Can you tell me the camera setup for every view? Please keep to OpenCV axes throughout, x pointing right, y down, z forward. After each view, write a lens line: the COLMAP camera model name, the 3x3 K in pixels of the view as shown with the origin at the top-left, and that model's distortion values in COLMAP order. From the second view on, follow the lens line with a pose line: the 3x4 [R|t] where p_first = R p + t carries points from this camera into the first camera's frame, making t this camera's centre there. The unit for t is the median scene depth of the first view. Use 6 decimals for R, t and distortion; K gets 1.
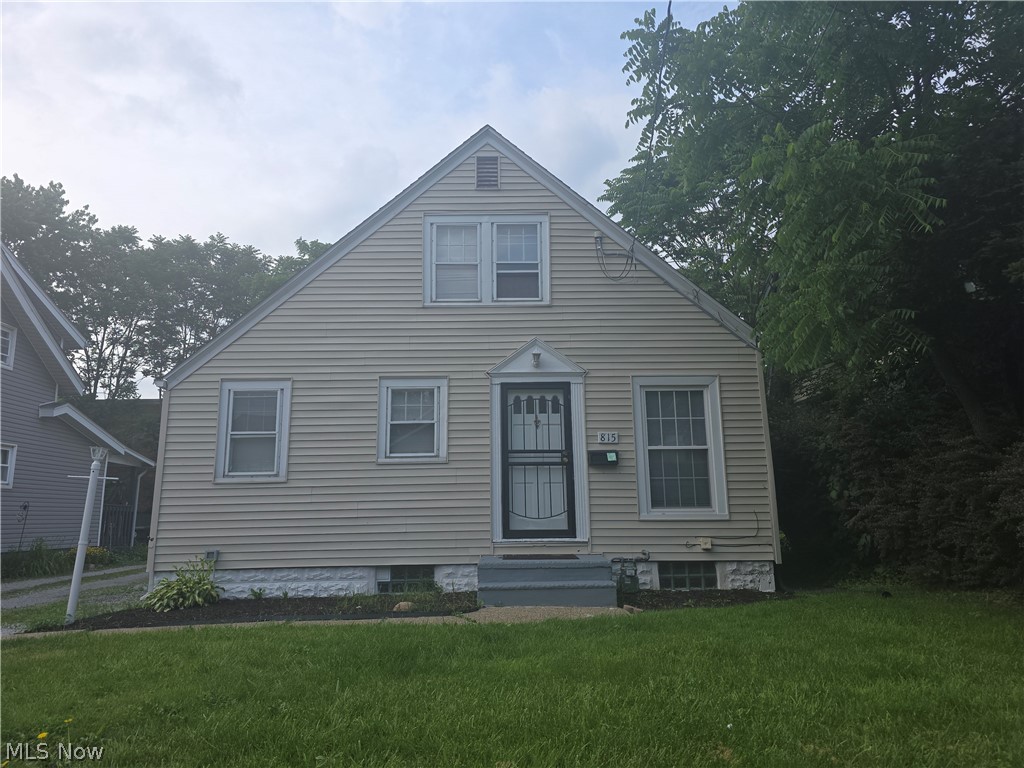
lens RADIAL K [[687.5, 0, 519.2], [0, 687.5, 382.1], [0, 0, 1]] dist [0.057801, -0.051274]
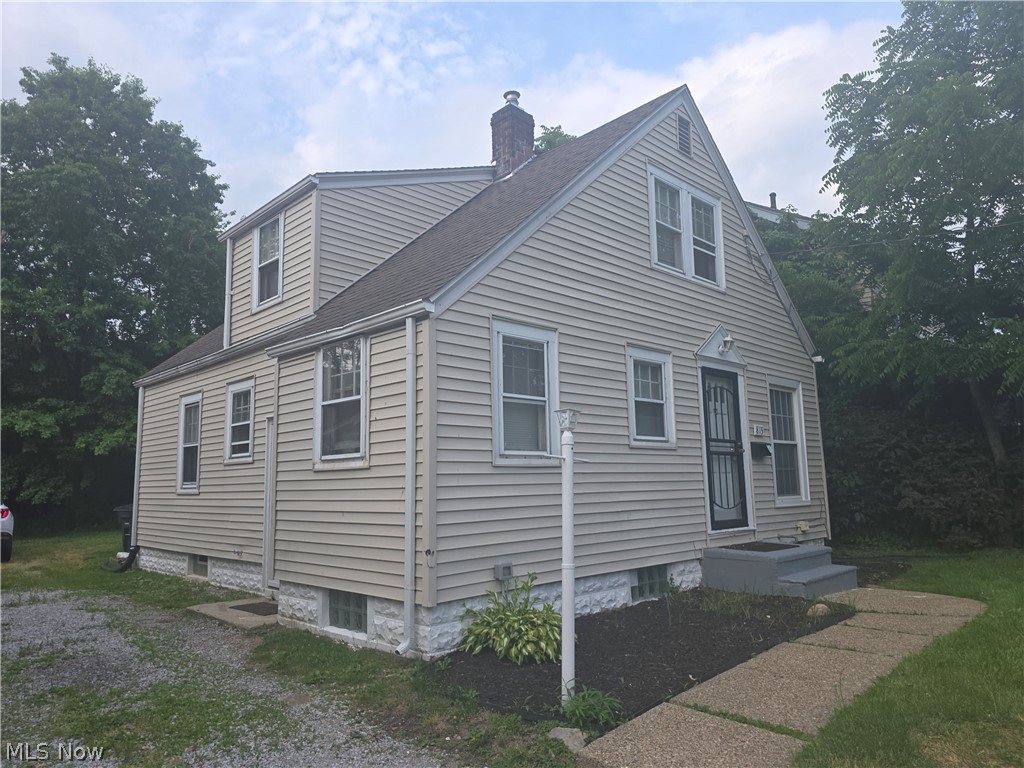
lens RADIAL K [[686.1, 0, 512.0], [0, 686.1, 384.0], [0, 0, 1]] dist [0.060726, -0.053465]
pose [[0.735057, 0.097433, 0.670968, -0.862503], [-0.121026, 0.992582, -0.011549, 0.068566], [-0.667117, -0.072716, 0.741396, 0.475880]]
